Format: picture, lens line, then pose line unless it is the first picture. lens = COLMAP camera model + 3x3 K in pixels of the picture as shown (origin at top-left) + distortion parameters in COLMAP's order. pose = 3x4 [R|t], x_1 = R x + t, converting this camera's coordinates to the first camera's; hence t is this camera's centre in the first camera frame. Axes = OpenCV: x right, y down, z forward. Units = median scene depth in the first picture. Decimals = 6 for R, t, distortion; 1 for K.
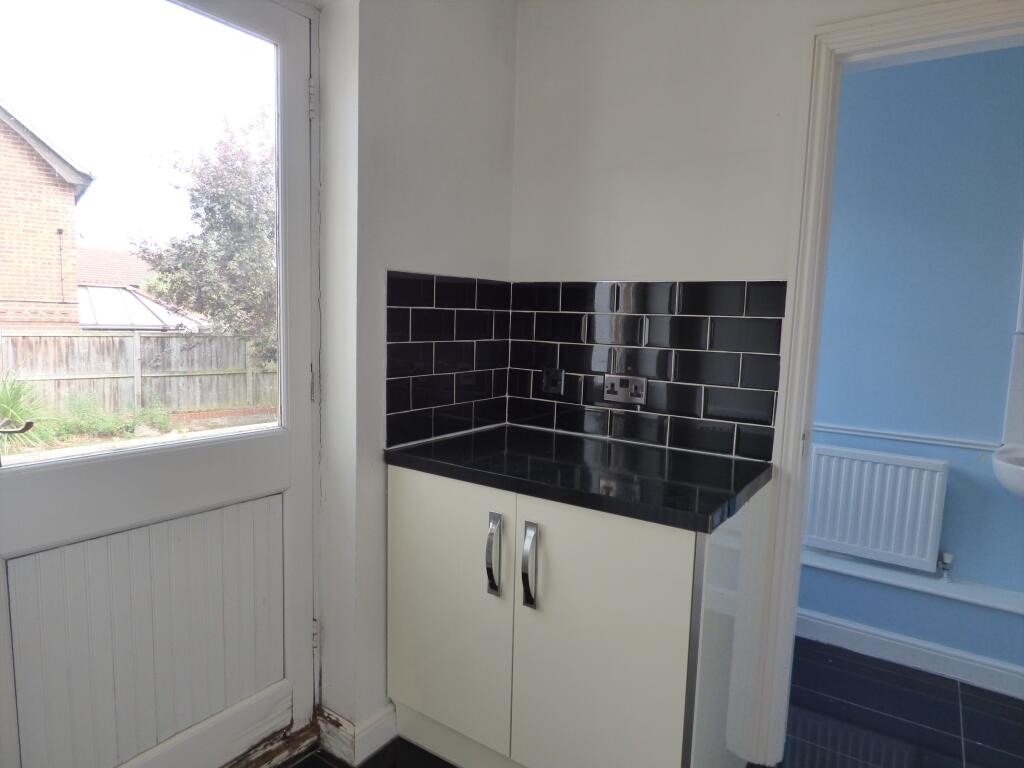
lens RADIAL K [[619.5, 0, 515.3], [0, 619.5, 382.1], [0, 0, 1]] dist [-0.019053, -0.000594]
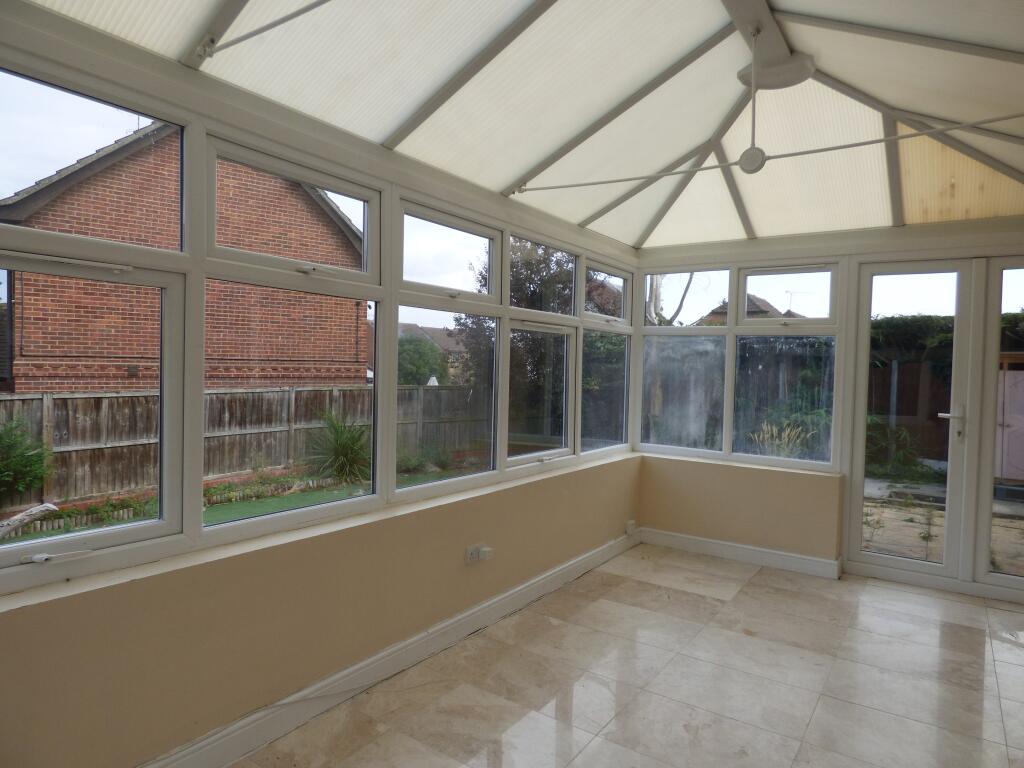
lens RADIAL K [[619.5, 0, 515.3], [0, 619.5, 382.1], [0, 0, 1]] dist [-0.019053, -0.000594]
pose [[0.999924, -0.010419, -0.006620, -0.425198], [0.009865, 0.996836, -0.078866, 0.010427], [0.007421, 0.078795, 0.996863, -0.219868]]
